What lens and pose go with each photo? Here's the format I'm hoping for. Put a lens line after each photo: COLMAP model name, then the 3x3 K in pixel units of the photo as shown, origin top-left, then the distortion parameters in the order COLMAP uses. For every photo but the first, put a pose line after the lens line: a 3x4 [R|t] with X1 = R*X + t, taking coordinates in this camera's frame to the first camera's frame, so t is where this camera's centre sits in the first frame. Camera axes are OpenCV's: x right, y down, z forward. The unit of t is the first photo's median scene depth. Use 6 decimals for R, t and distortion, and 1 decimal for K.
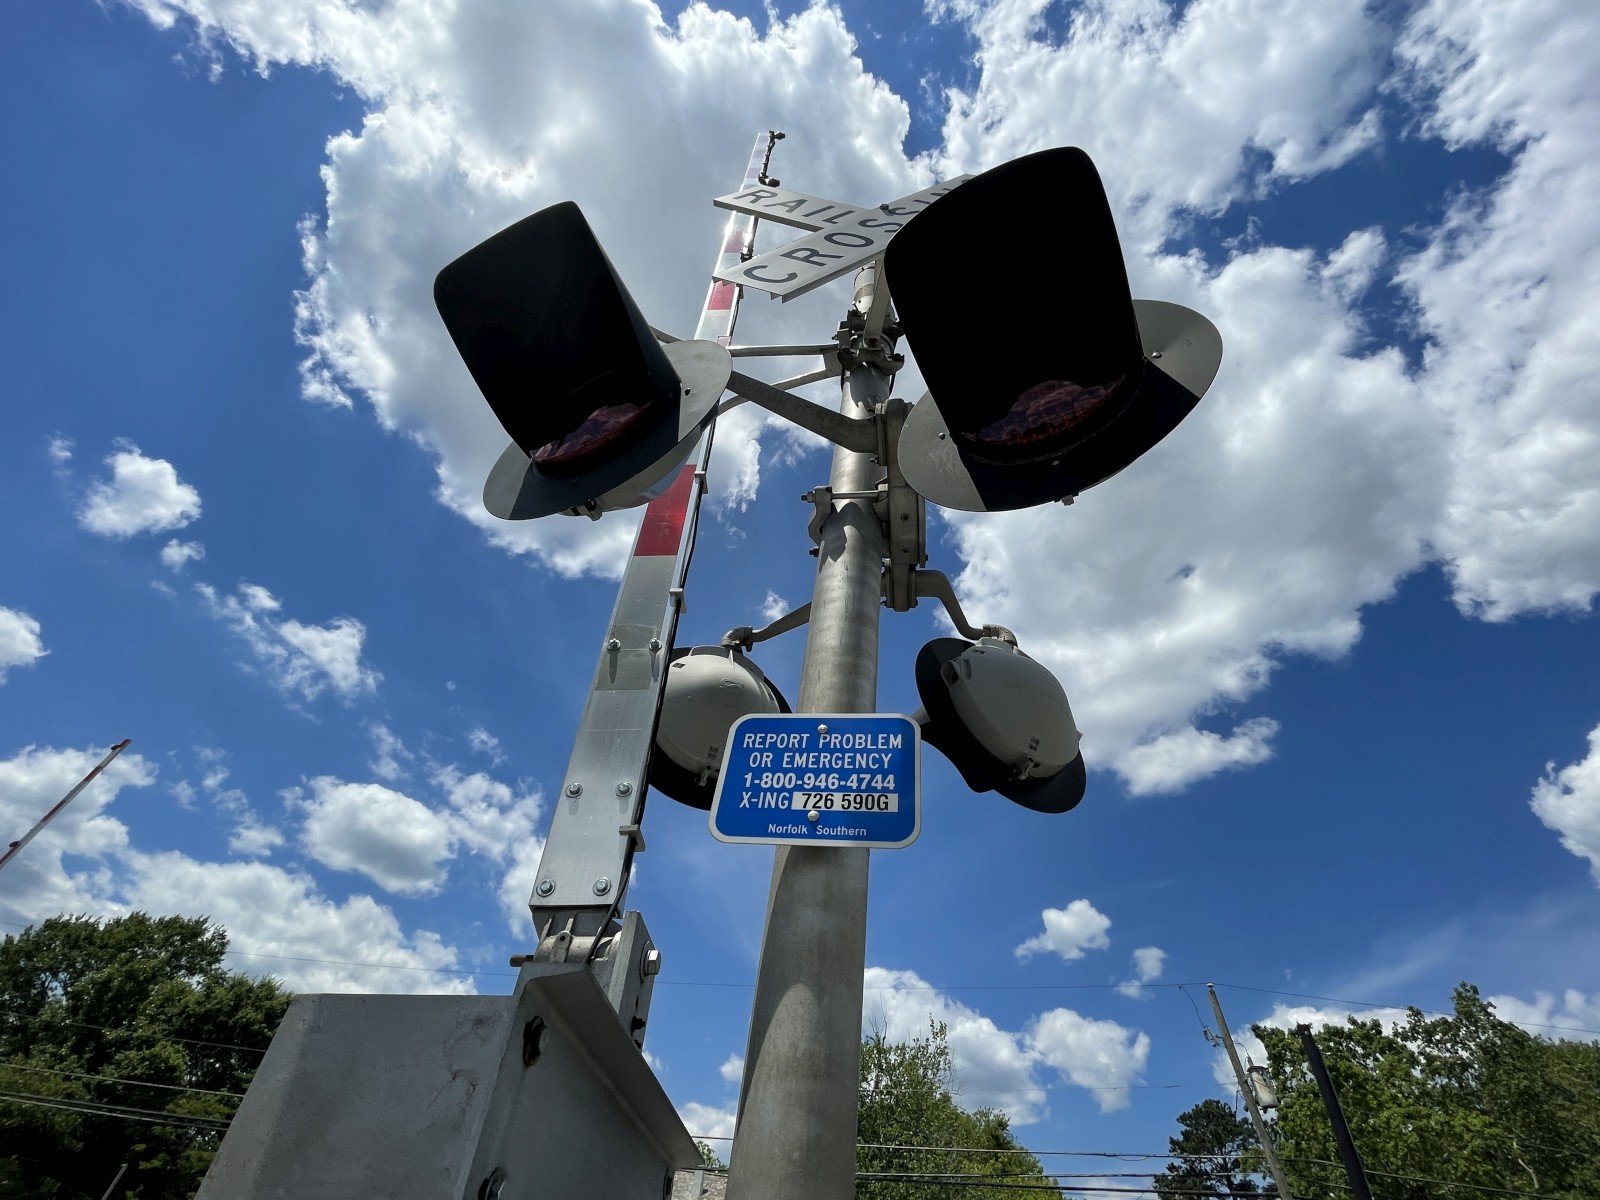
lens RADIAL K [[708.4, 0, 807.4], [0, 708.4, 604.1], [0, 0, 1]] dist [0.001936, -0.002176]
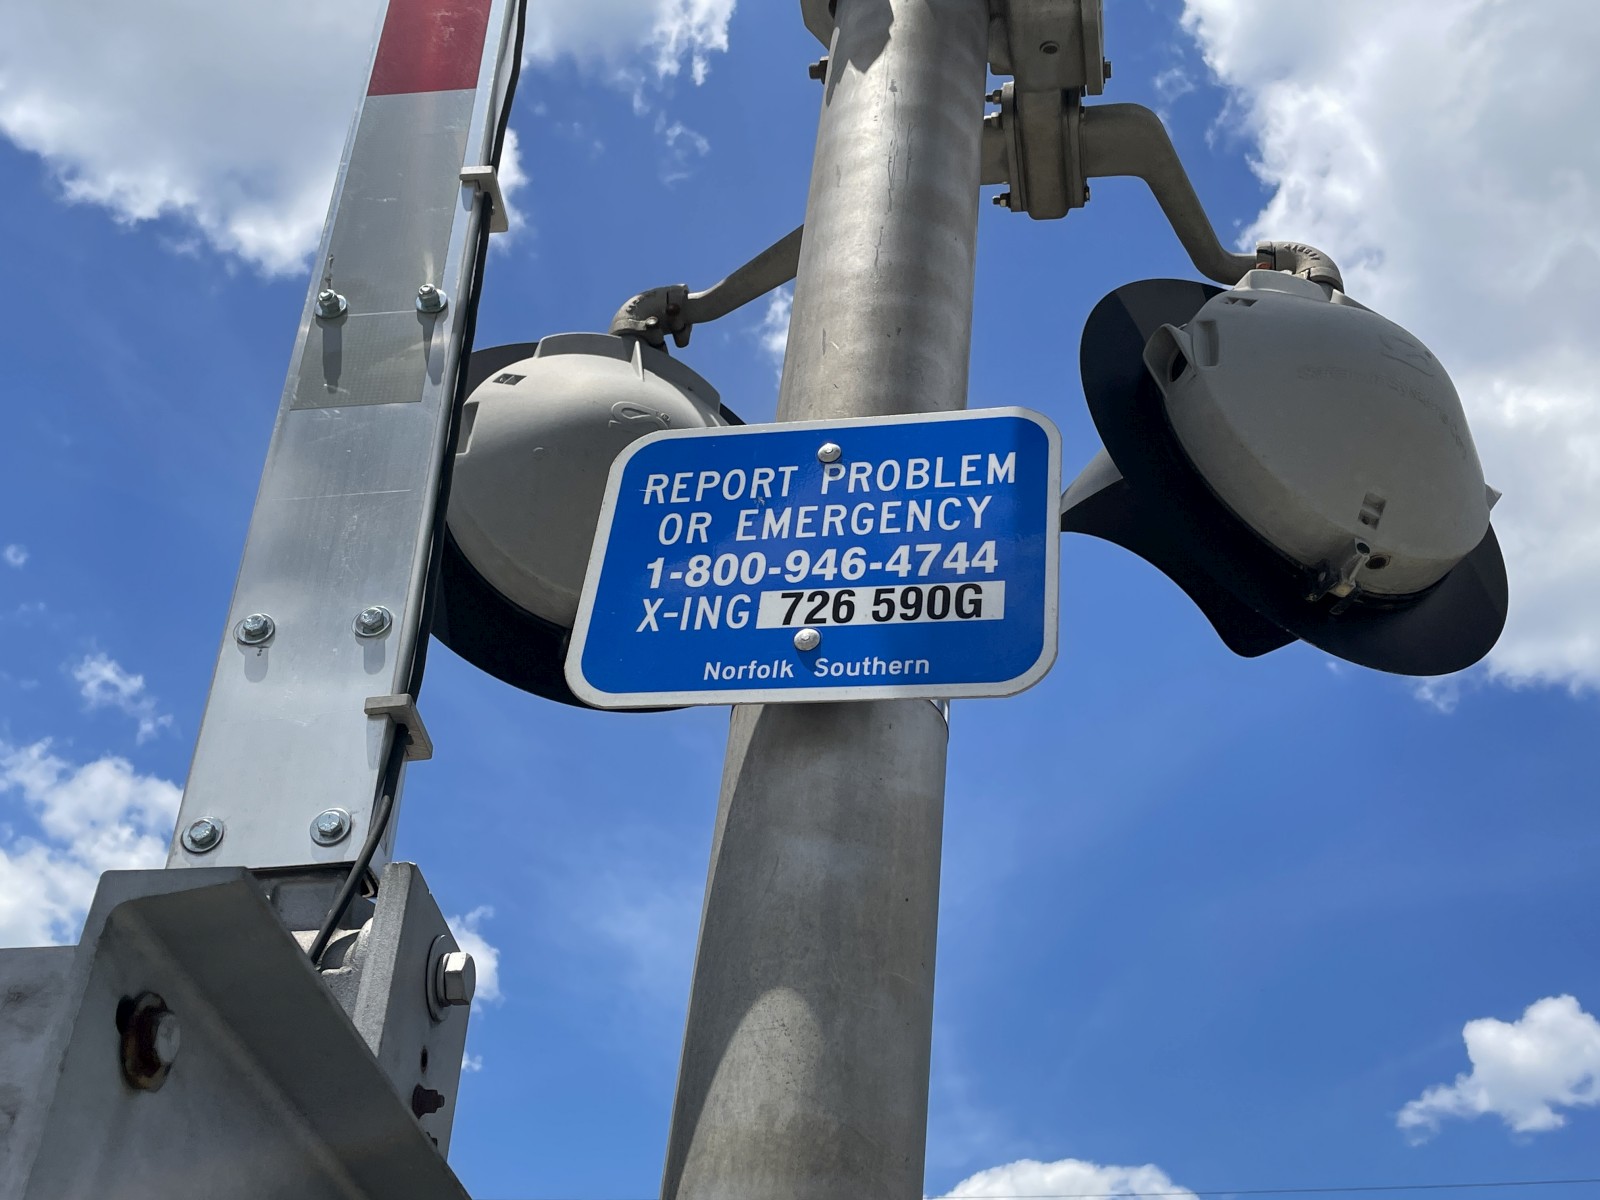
lens RADIAL K [[1741.1, 0, 819.4], [0, 1741.1, 588.2], [0, 0, 1]] dist [0.066267, 0.000000]
pose [[0.998397, -0.043075, -0.036711, 0.051451], [0.048223, 0.986988, 0.153392, 0.100204], [0.029626, -0.154916, 0.987483, -0.026517]]
